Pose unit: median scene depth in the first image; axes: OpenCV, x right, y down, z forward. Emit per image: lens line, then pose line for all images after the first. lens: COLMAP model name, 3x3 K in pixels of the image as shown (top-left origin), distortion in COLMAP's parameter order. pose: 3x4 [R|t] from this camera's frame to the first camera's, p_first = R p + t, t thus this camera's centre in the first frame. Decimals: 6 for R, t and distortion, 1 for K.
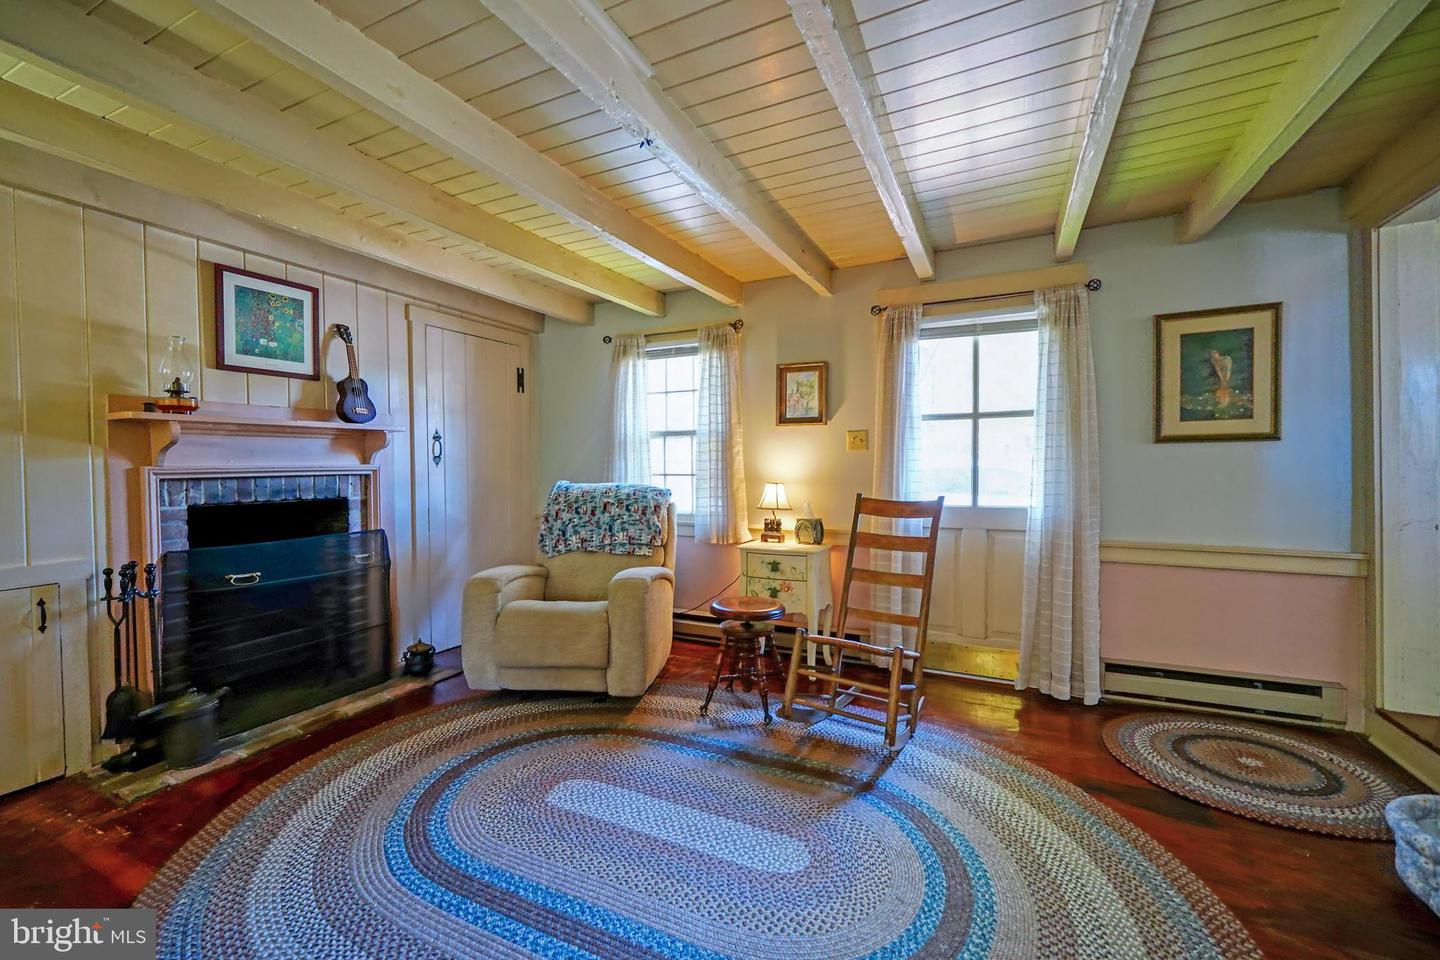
lens RADIAL K [[608.6, 0, 710.7], [0, 608.6, 477.7], [0, 0, 1]] dist [-0.007099, 0.004143]
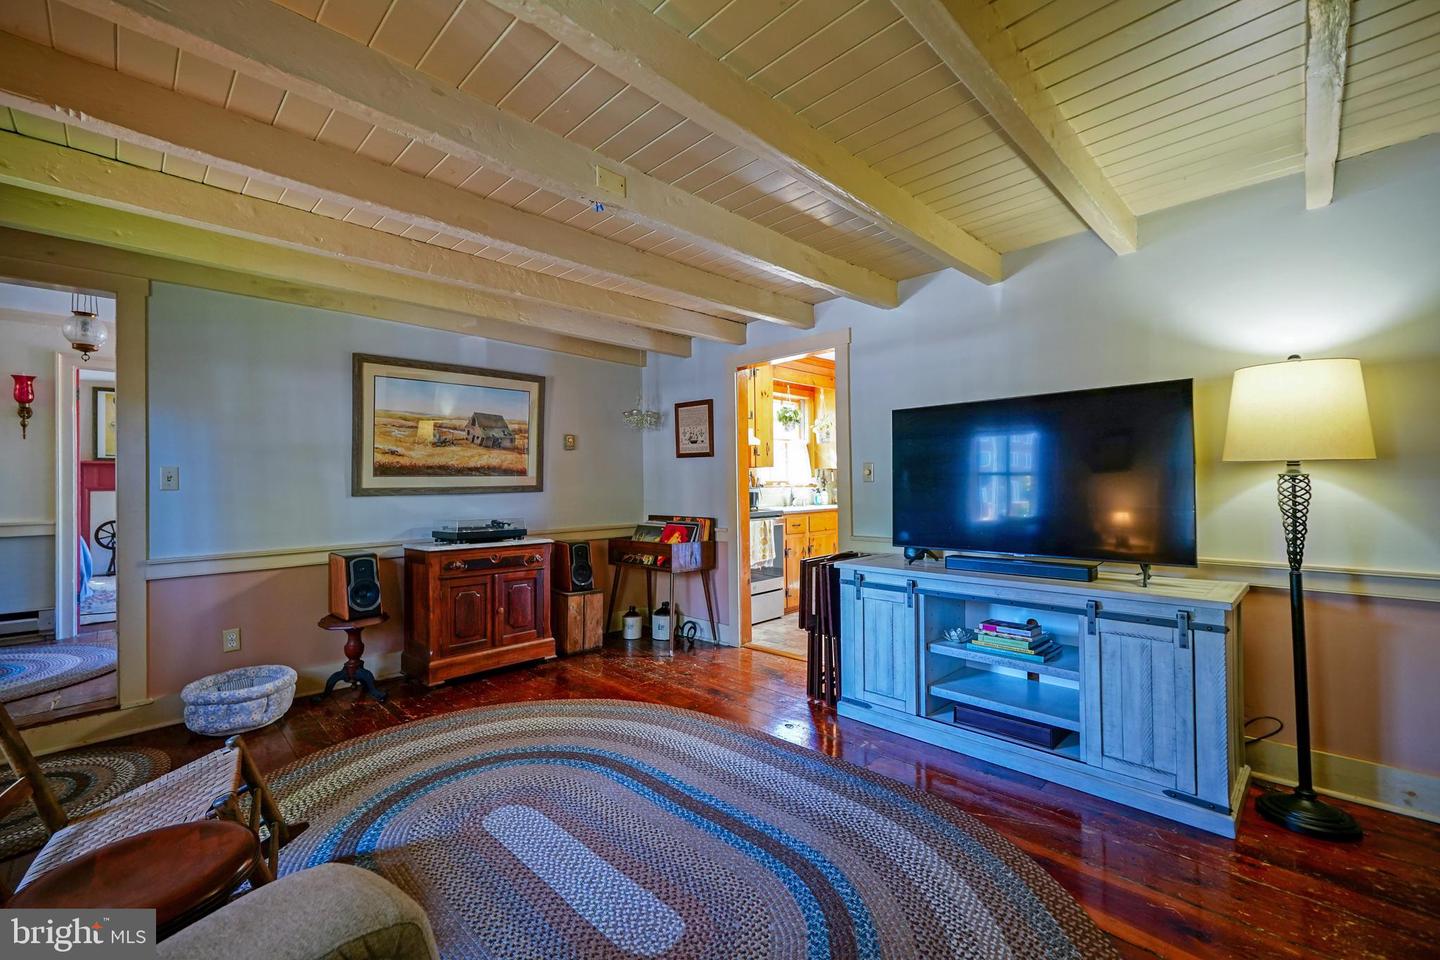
lens RADIAL K [[608.6, 0, 704.3], [0, 608.6, 477.9], [0, 0, 1]] dist [-0.007099, 0.004143]
pose [[-0.946515, 0.018317, 0.322139, -0.380124], [0.027428, 0.999341, 0.023768, -0.035294], [-0.321491, 0.031332, -0.946394, 1.184622]]
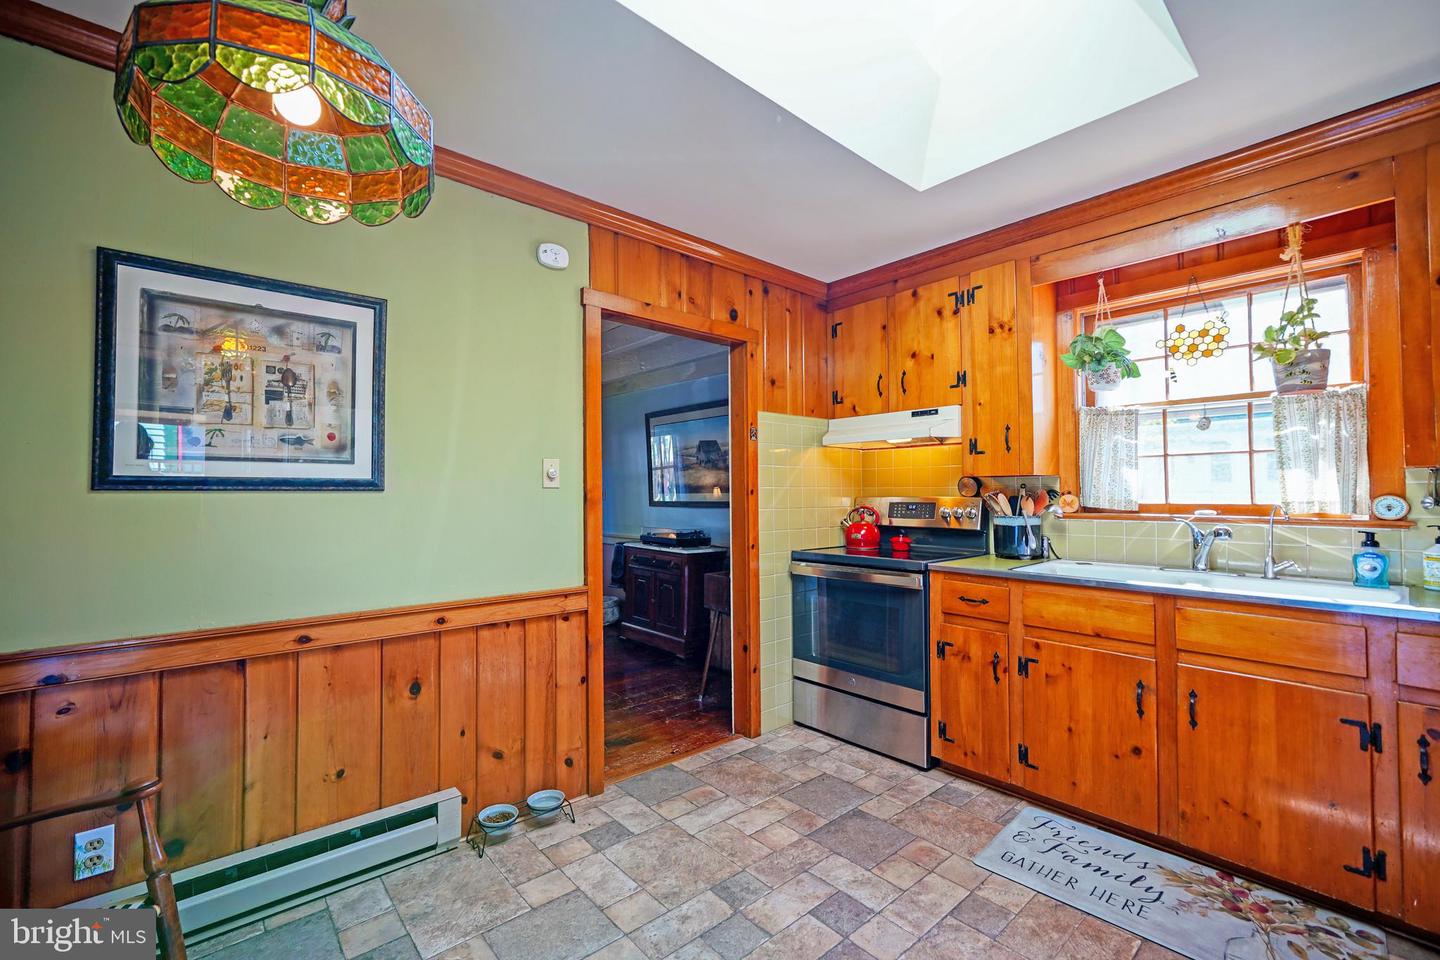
lens RADIAL K [[608.6, 0, 713.0], [0, 608.6, 478.6], [0, 0, 1]] dist [-0.007099, 0.004143]
pose [[0.379486, 0.026137, 0.924828, -0.968219], [0.032065, 0.998629, -0.041380, 0.008714], [-0.924642, 0.045358, 0.378127, -0.570274]]
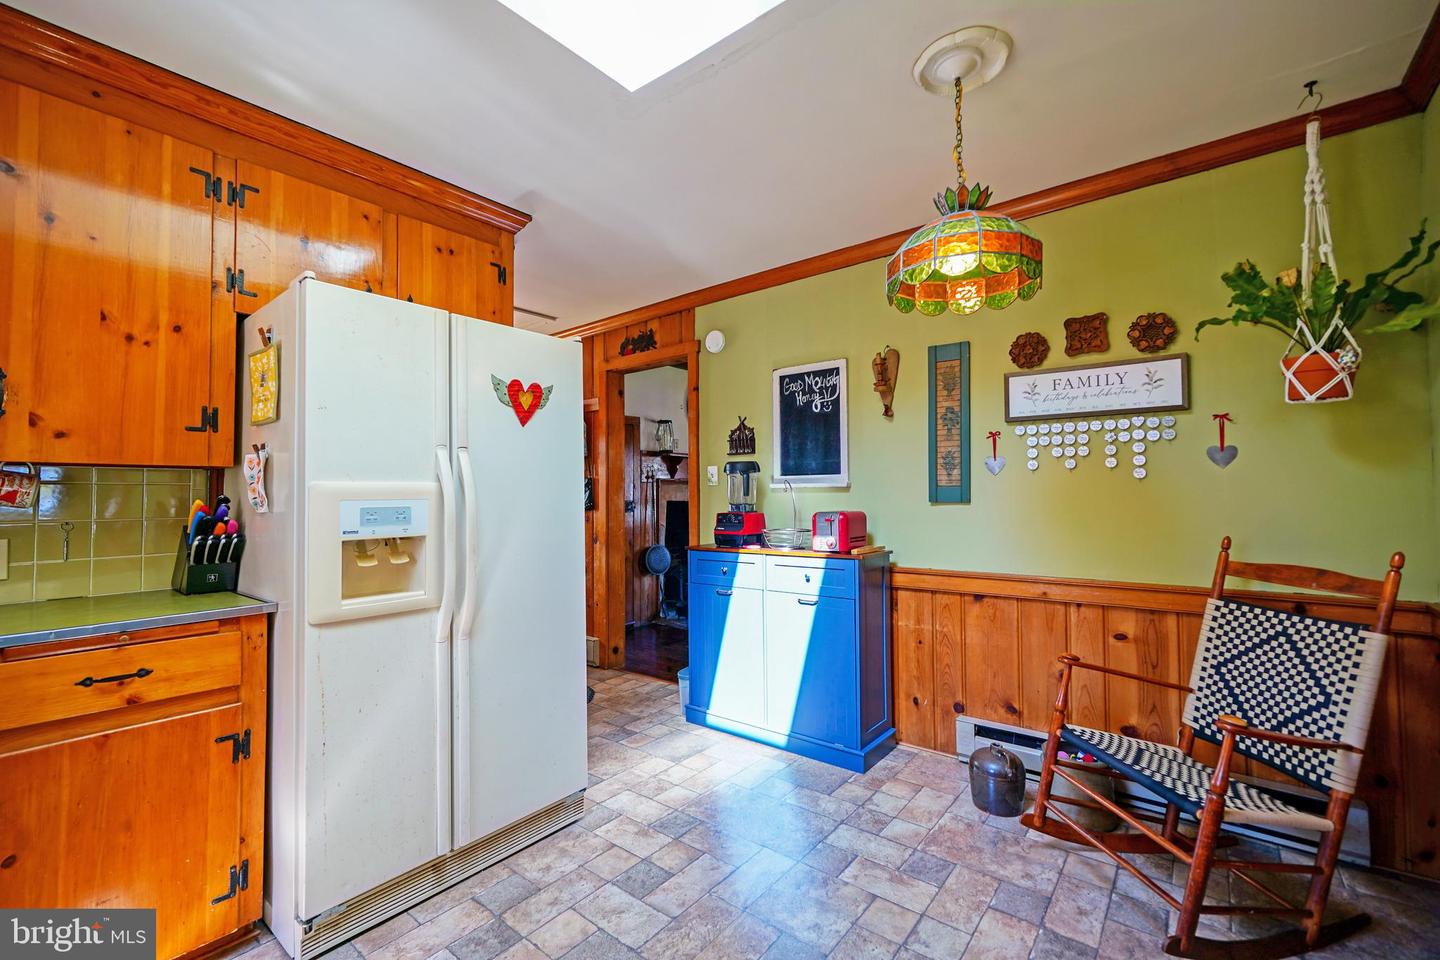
lens RADIAL K [[608.6, 0, 709.3], [0, 608.6, 476.7], [0, 0, 1]] dist [-0.007099, 0.004143]
pose [[-0.215264, -0.024251, -0.976255, -0.155623], [-0.022857, 0.999543, -0.019790, 0.009160], [0.976288, 0.018054, -0.215720, -0.355146]]
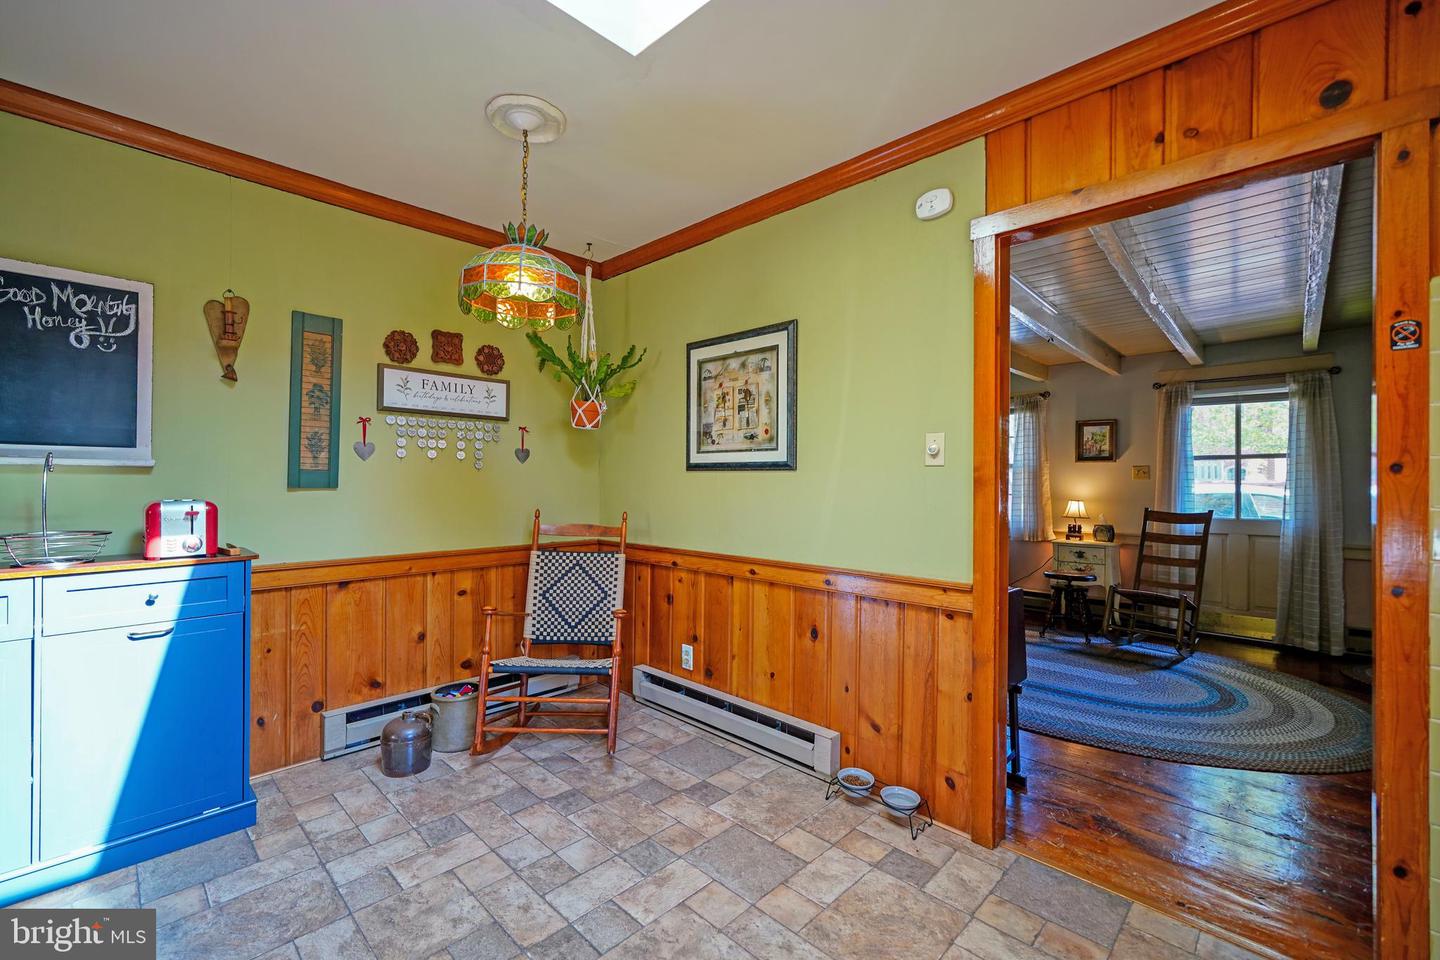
lens RADIAL K [[608.6, 0, 709.6], [0, 608.6, 477.9], [0, 0, 1]] dist [-0.007099, 0.004143]
pose [[0.951605, 0.009783, -0.307167, -0.347061], [-0.020721, 0.999261, -0.032366, 0.023716], [0.306624, 0.037165, 0.951105, -0.827491]]
